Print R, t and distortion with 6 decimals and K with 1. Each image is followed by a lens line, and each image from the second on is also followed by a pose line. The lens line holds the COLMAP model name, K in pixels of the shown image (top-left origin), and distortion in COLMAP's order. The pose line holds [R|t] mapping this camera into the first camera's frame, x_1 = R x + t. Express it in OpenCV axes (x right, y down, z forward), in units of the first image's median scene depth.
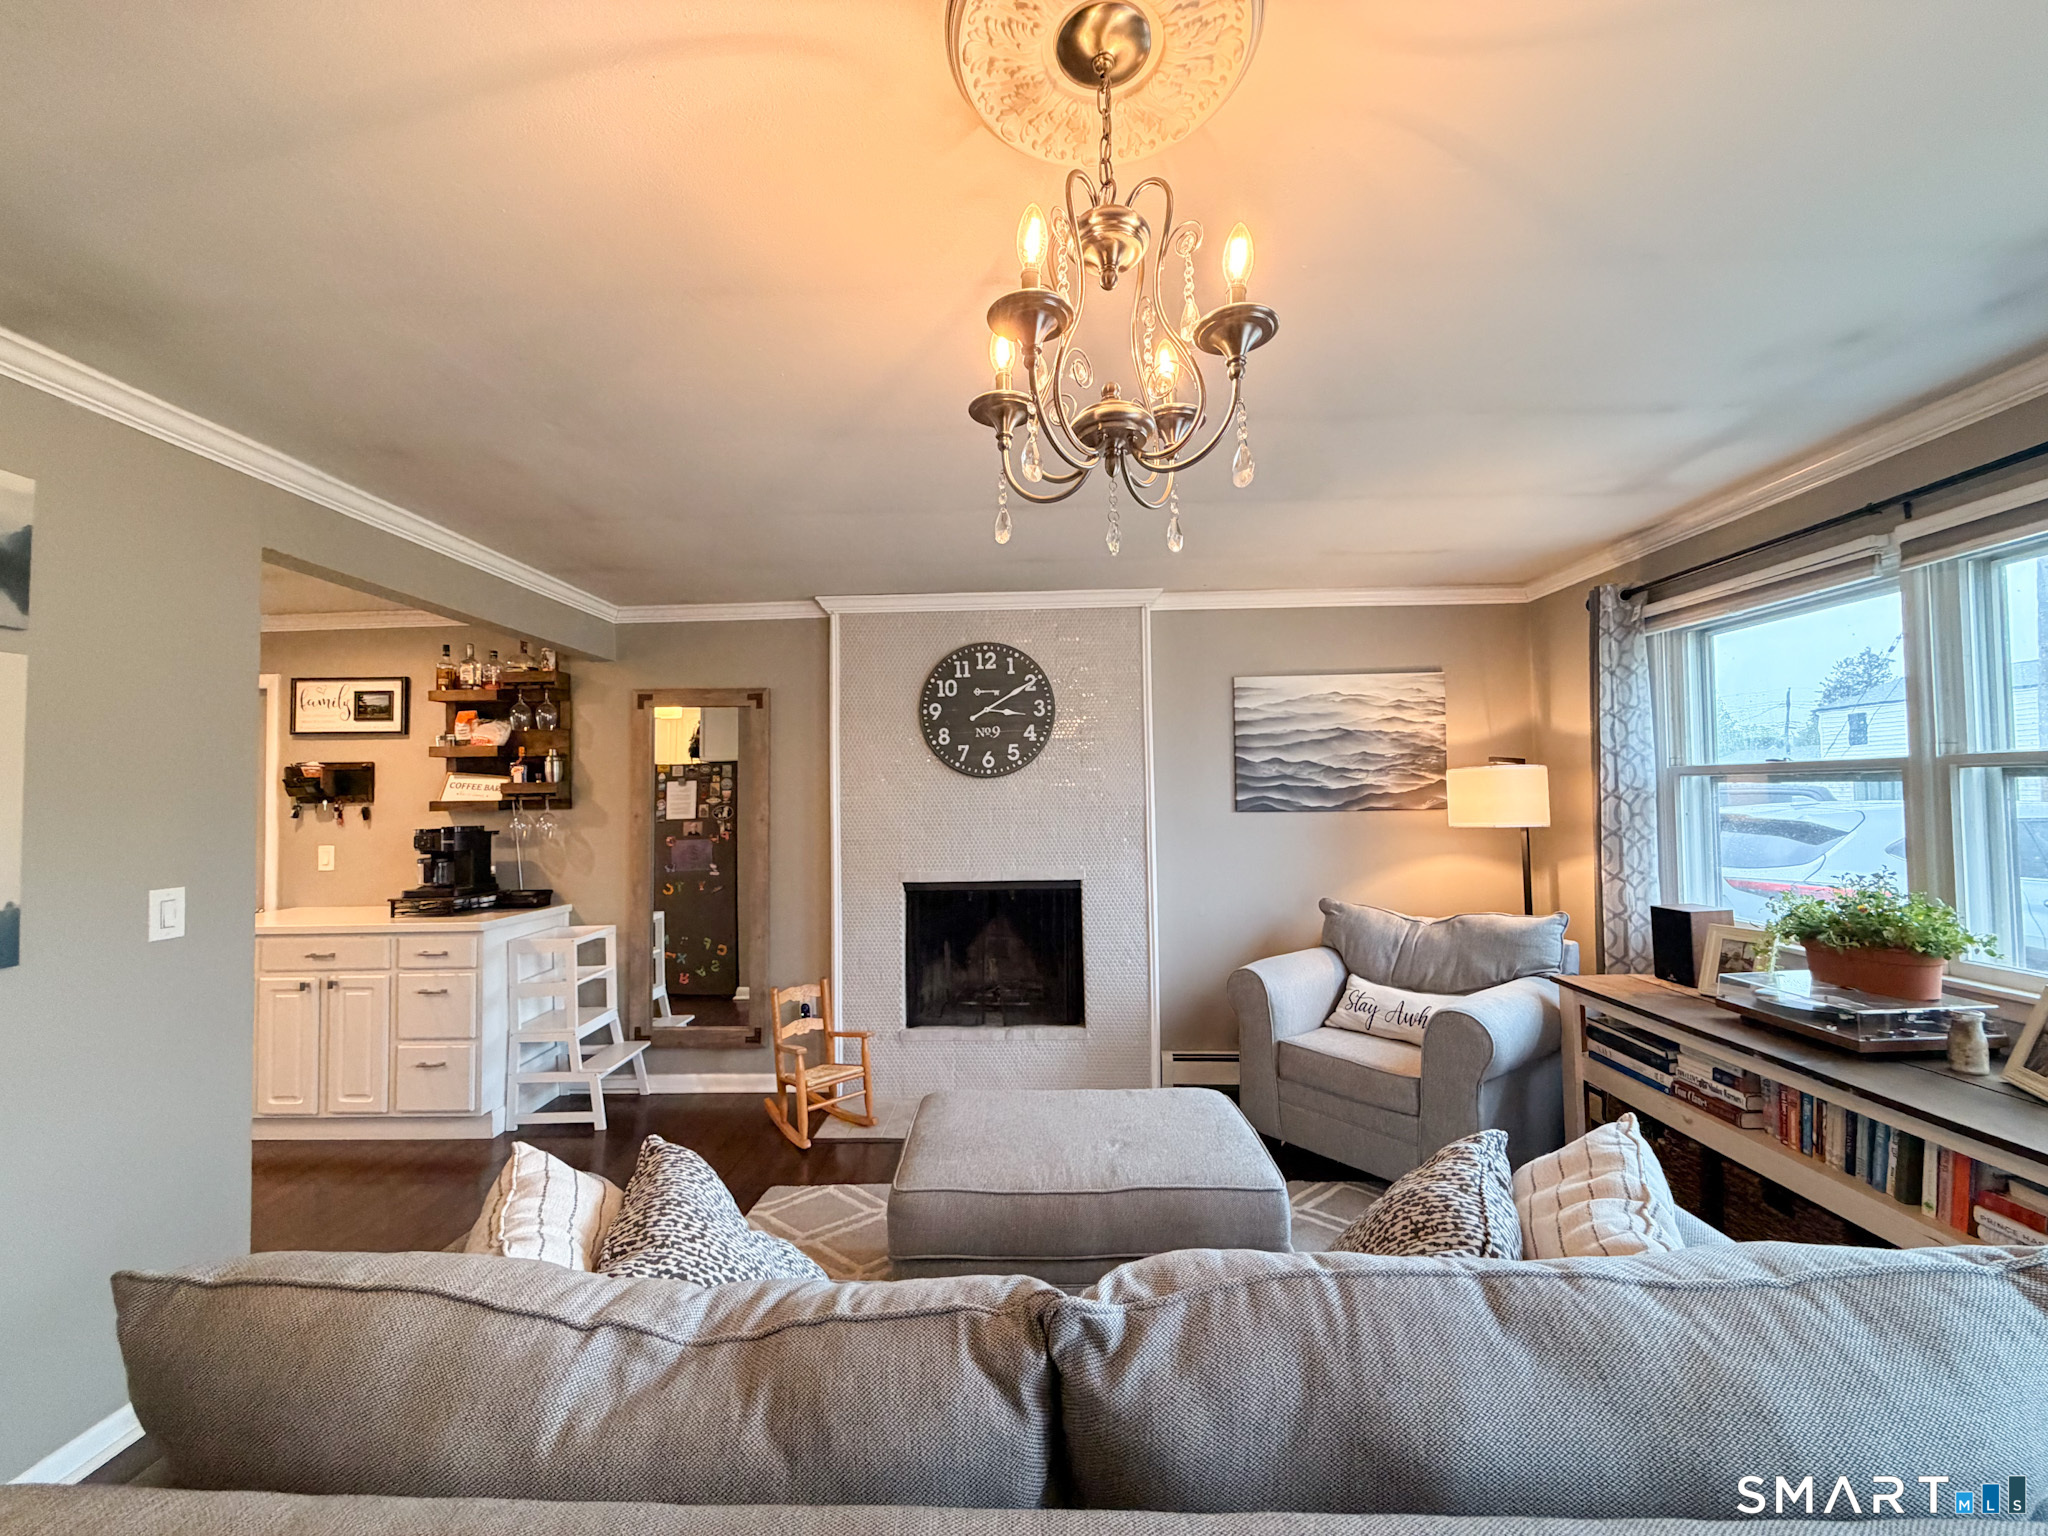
lens RADIAL K [[817.4, 0, 1028.9], [0, 817.4, 771.2], [0, 0, 1]] dist [0.001115, -0.000631]
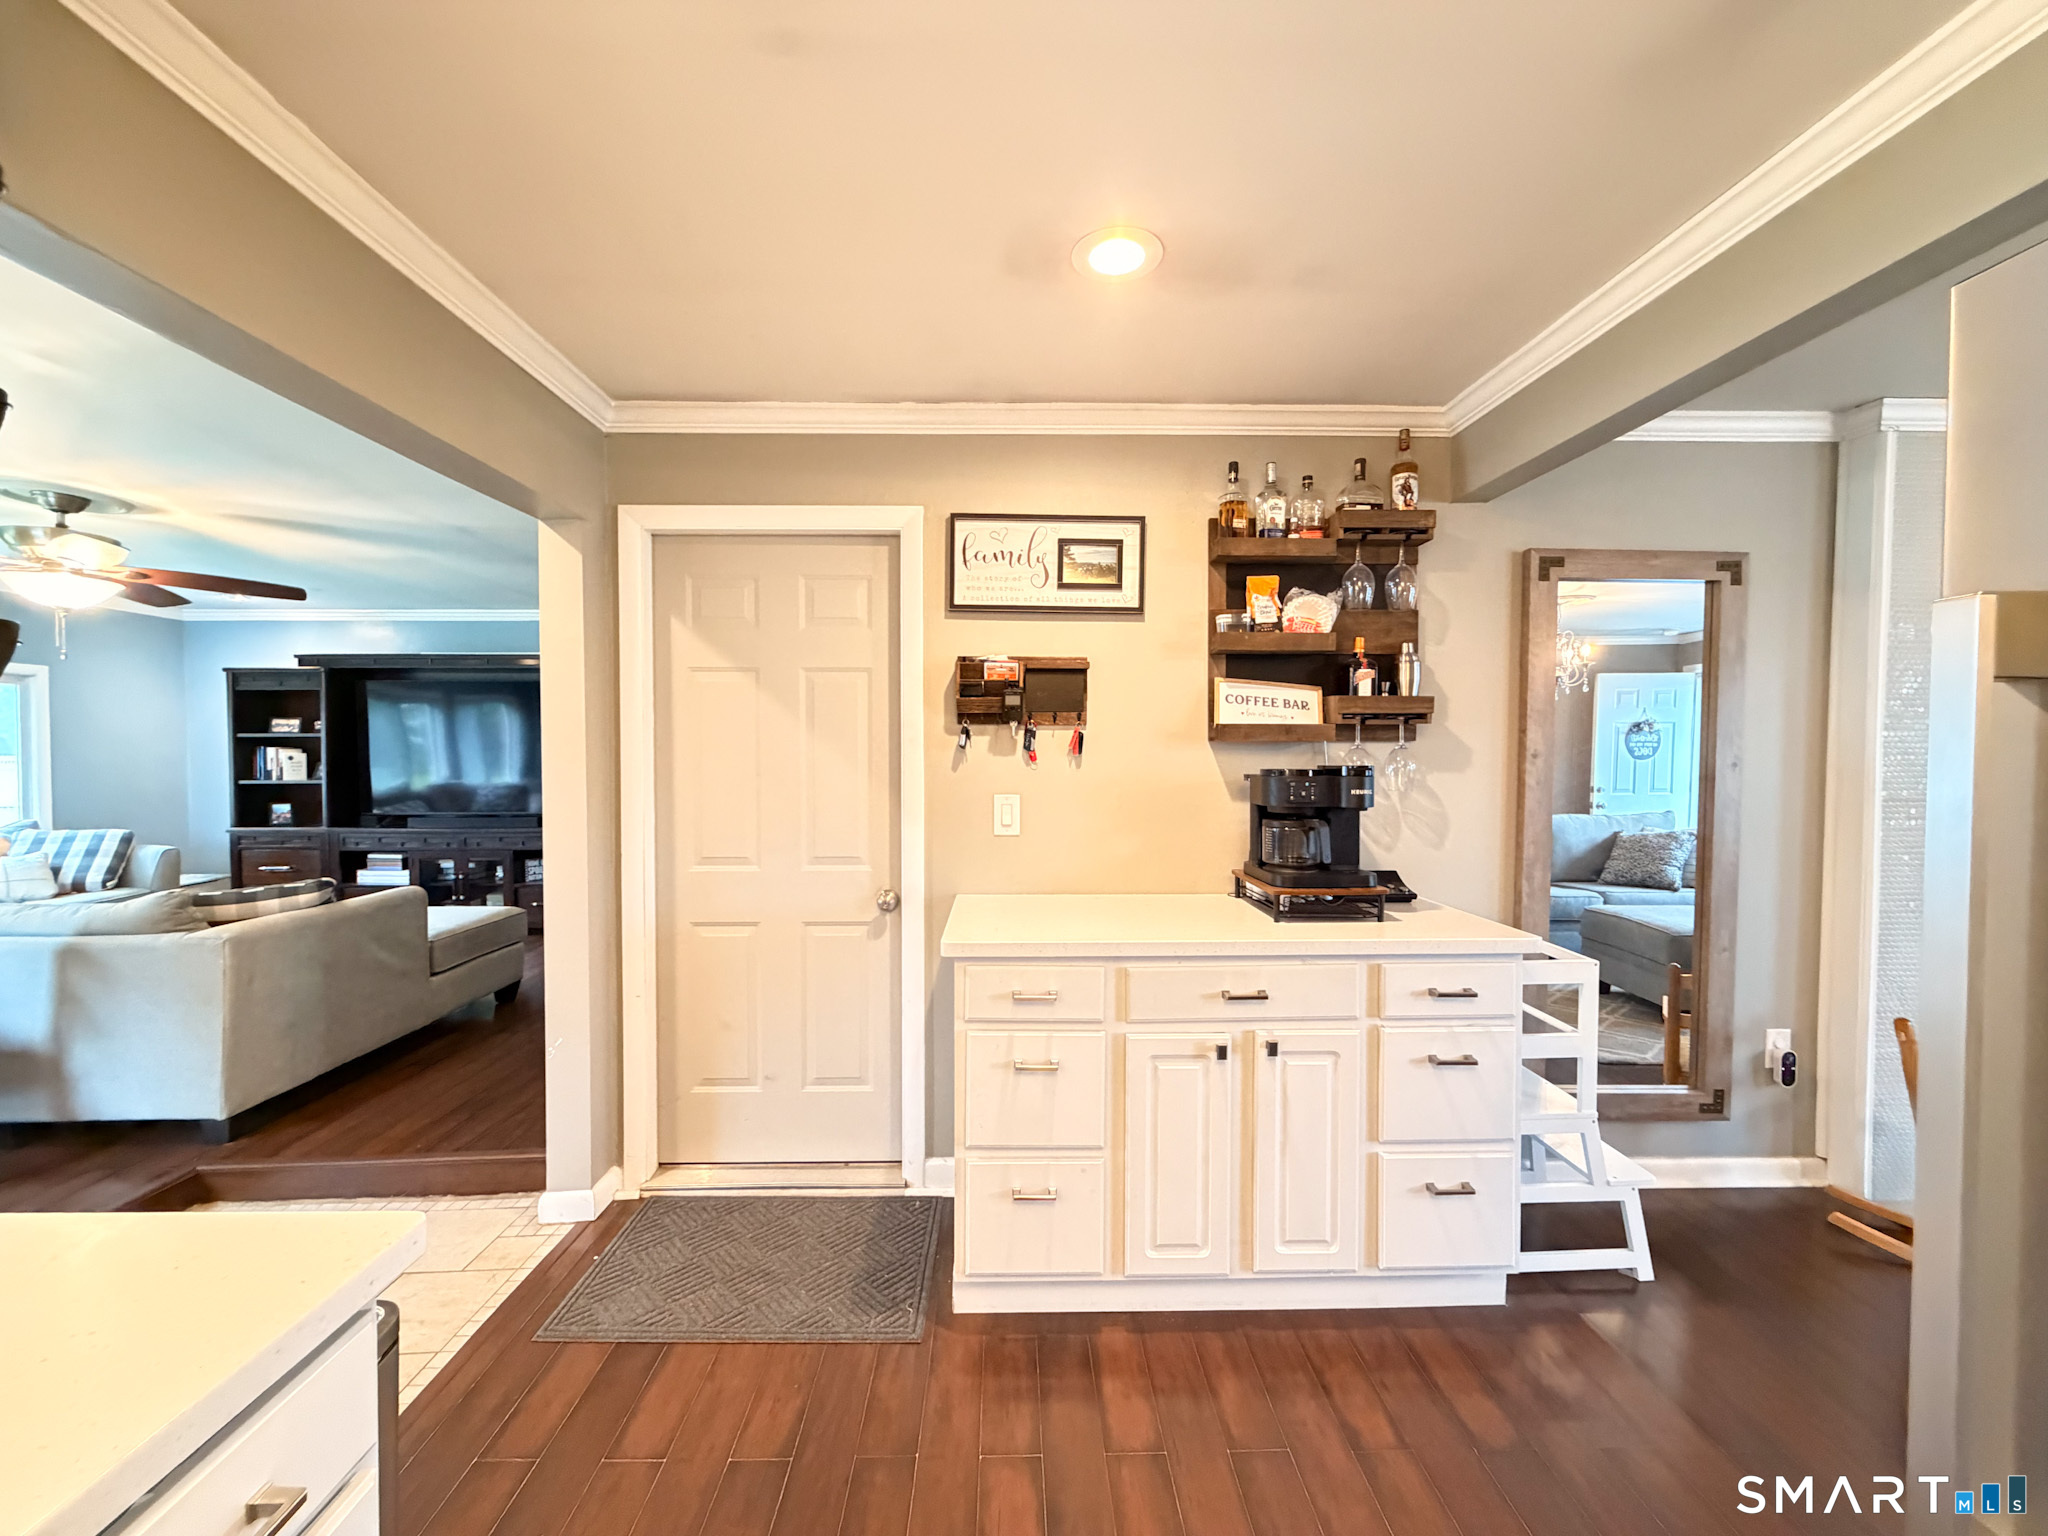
lens RADIAL K [[814.9, 0, 1024.0], [0, 814.9, 769.2], [0, 0, 1]] dist [-0.002162, 0.000616]
pose [[0.998183, 0.017564, 0.057643, -0.896542], [-0.020669, 0.998342, 0.053719, 0.040535], [-0.056604, -0.054813, 0.996891, 0.403039]]
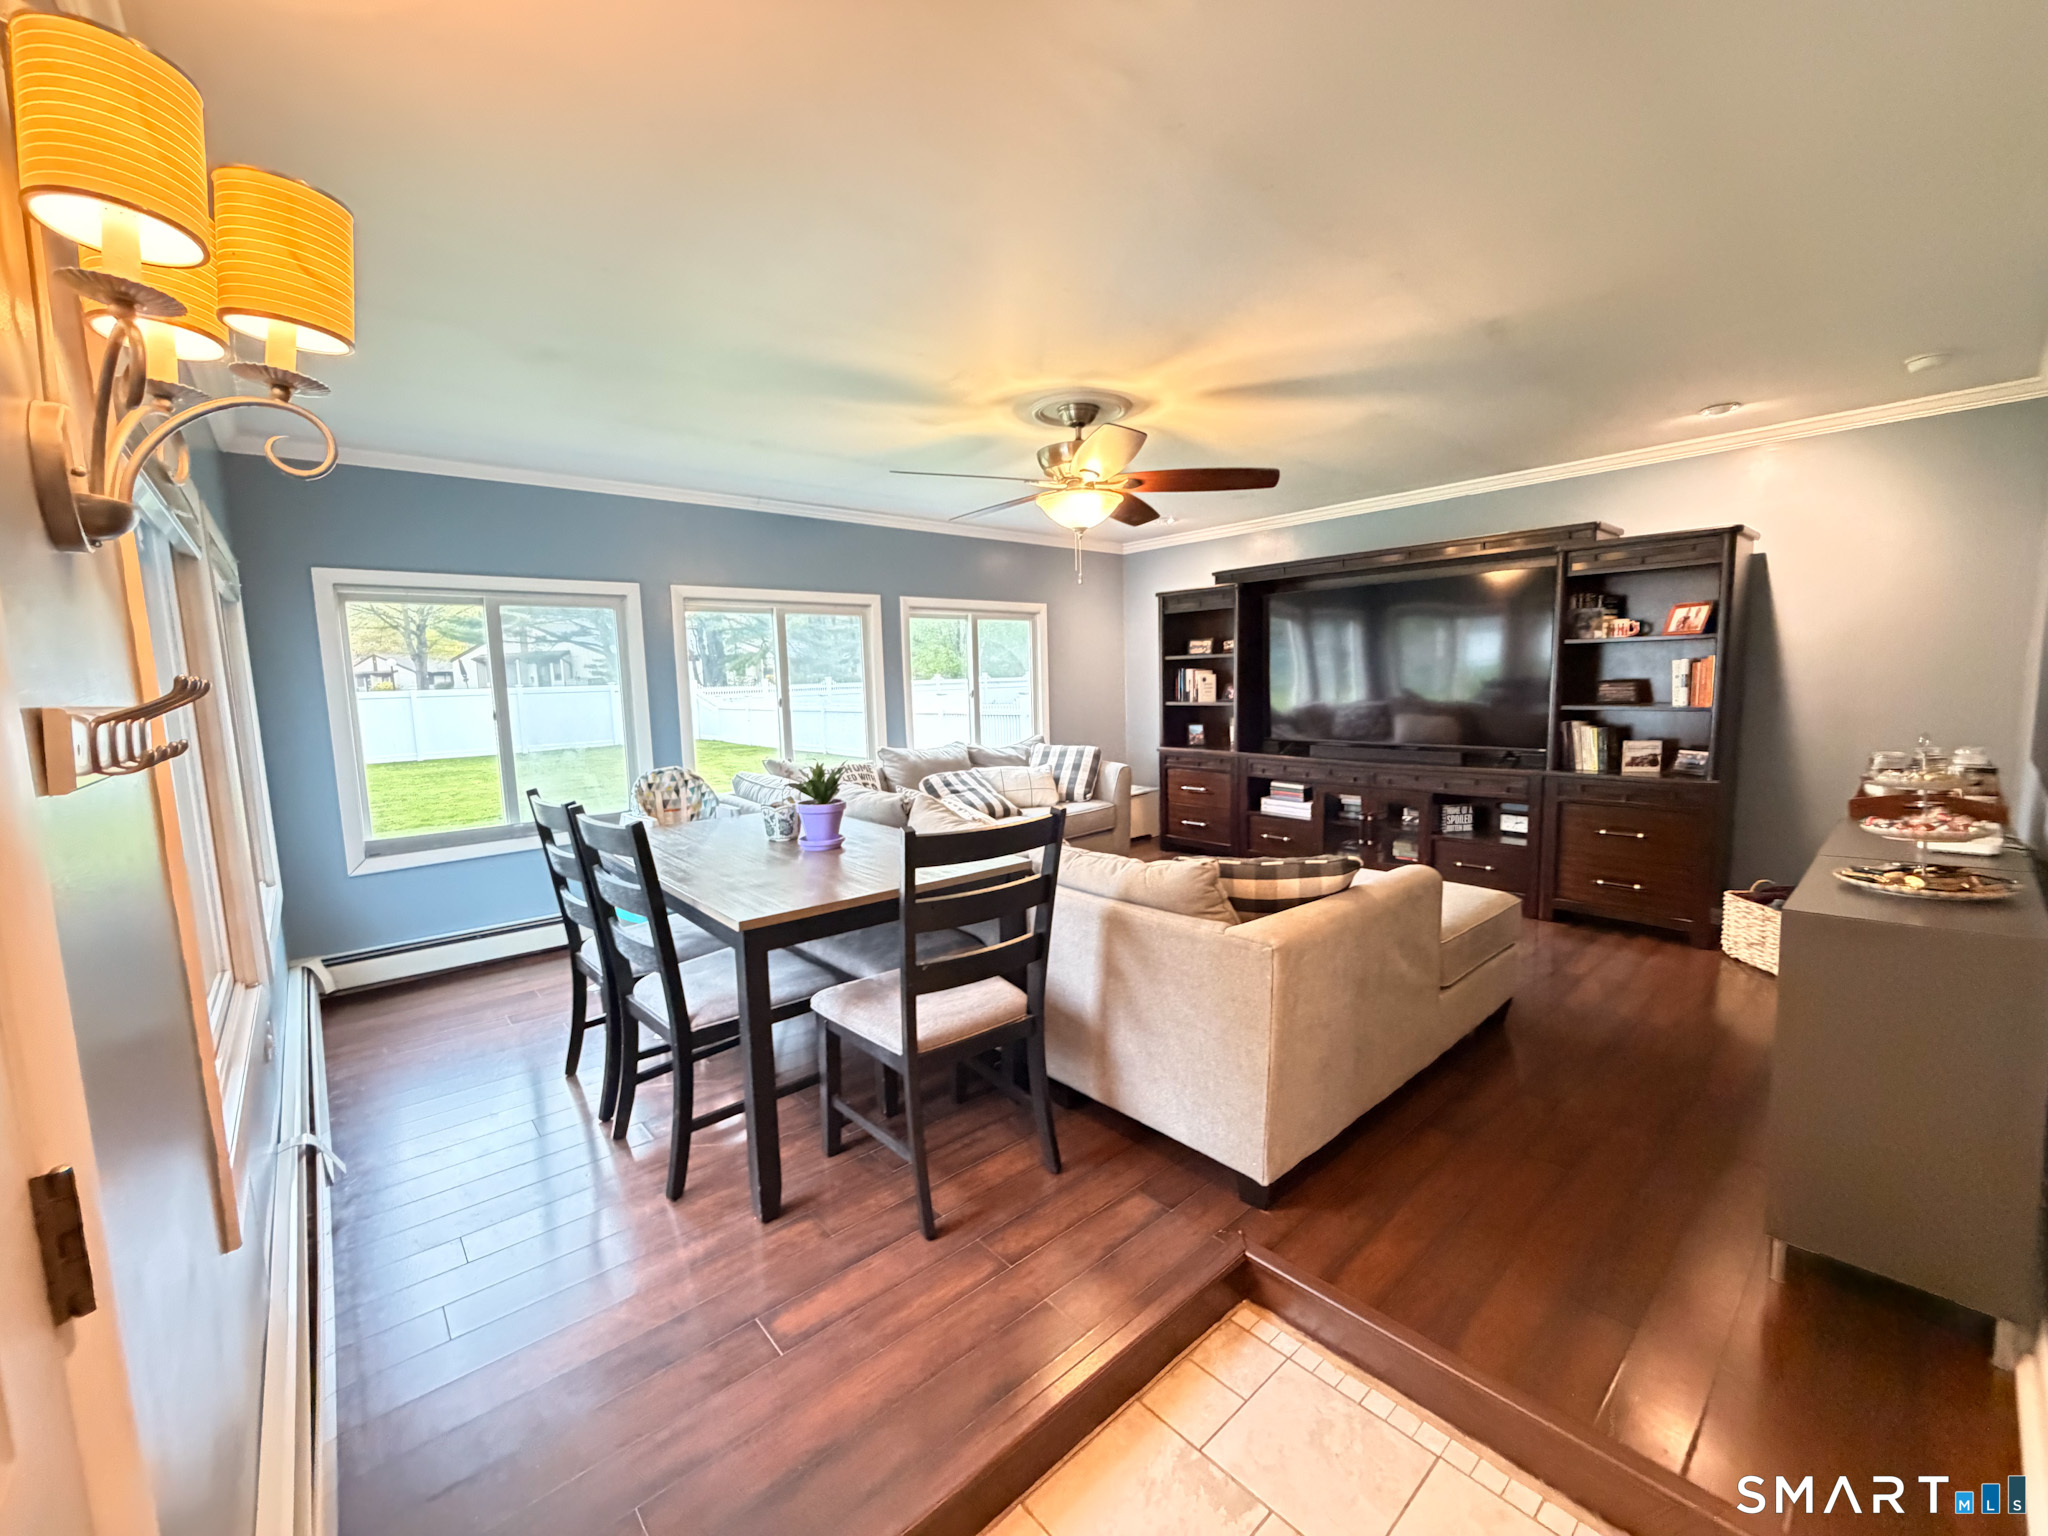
lens RADIAL K [[822.9, 0, 1031.4], [0, 822.9, 773.2], [0, 0, 1]] dist [-0.000011, 0.000126]
pose [[0.693311, 0.087056, -0.715361, -1.273197], [0.036949, 0.987076, 0.155932, 0.050575], [0.719691, -0.134541, 0.681134, 0.684496]]
